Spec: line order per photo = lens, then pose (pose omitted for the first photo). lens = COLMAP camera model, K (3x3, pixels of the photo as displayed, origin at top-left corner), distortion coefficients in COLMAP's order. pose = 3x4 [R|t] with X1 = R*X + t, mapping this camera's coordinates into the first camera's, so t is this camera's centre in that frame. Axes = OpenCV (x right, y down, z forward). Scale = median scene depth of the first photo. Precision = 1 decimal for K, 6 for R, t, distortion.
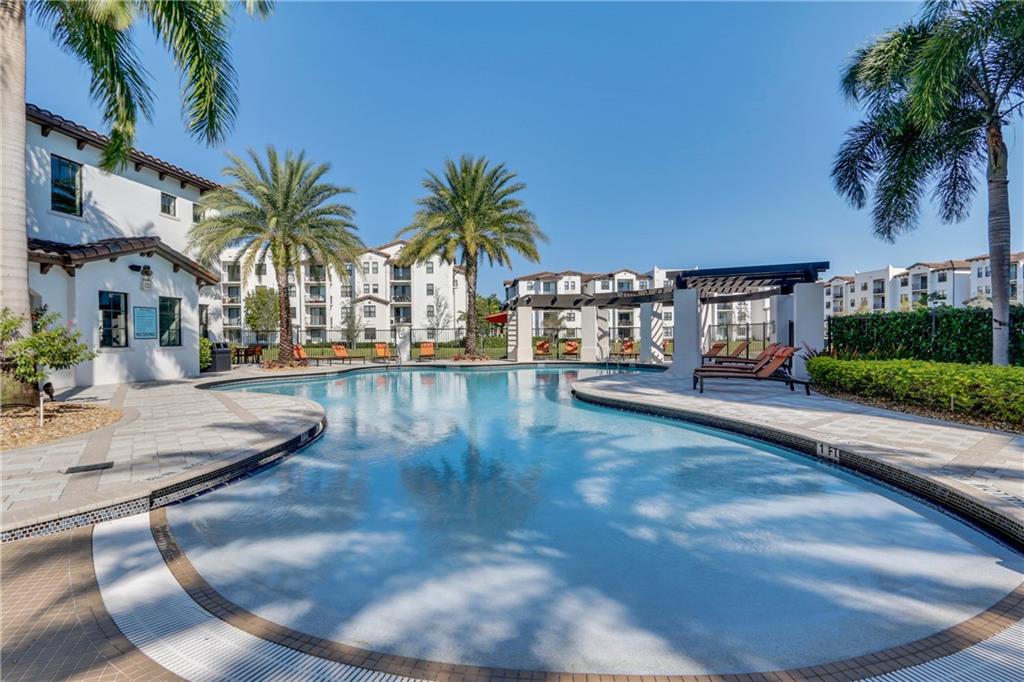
lens RADIAL K [[472.8, 0, 512.0], [0, 472.8, 341.0], [0, 0, 1]] dist [0.000717, 0.000083]
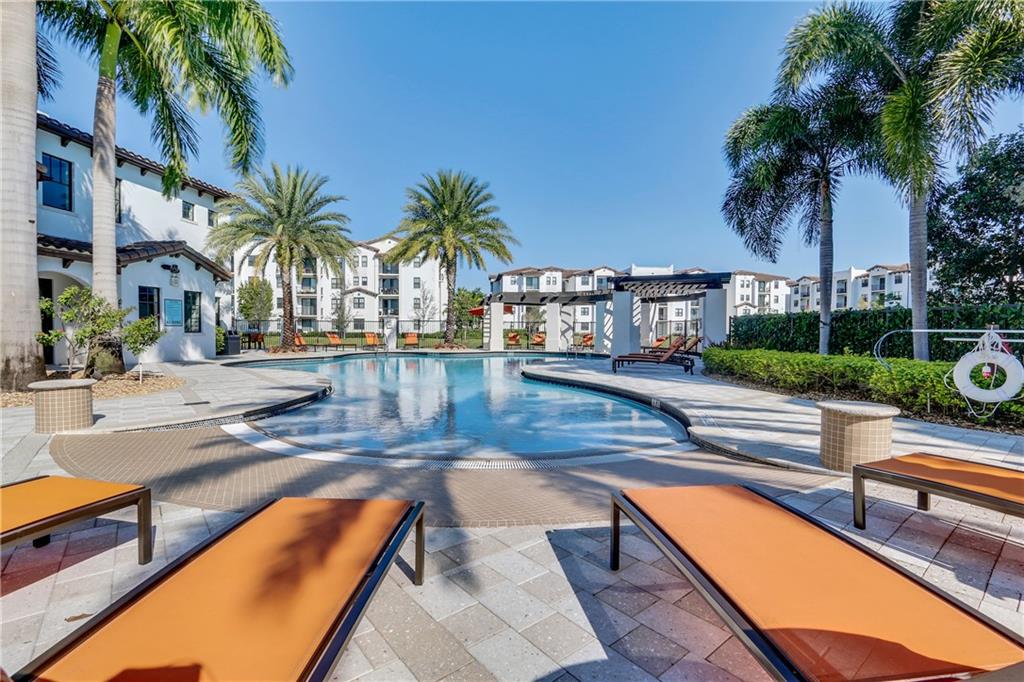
lens RADIAL K [[467.7, 0, 512.0], [0, 467.7, 341.0], [0, 0, 1]] dist [-0.001556, -0.000106]
pose [[0.999548, 0.013506, 0.026870, 0.031560], [-0.013940, 0.999774, 0.016035, 0.001518], [-0.026648, -0.016402, 0.999510, -0.126405]]
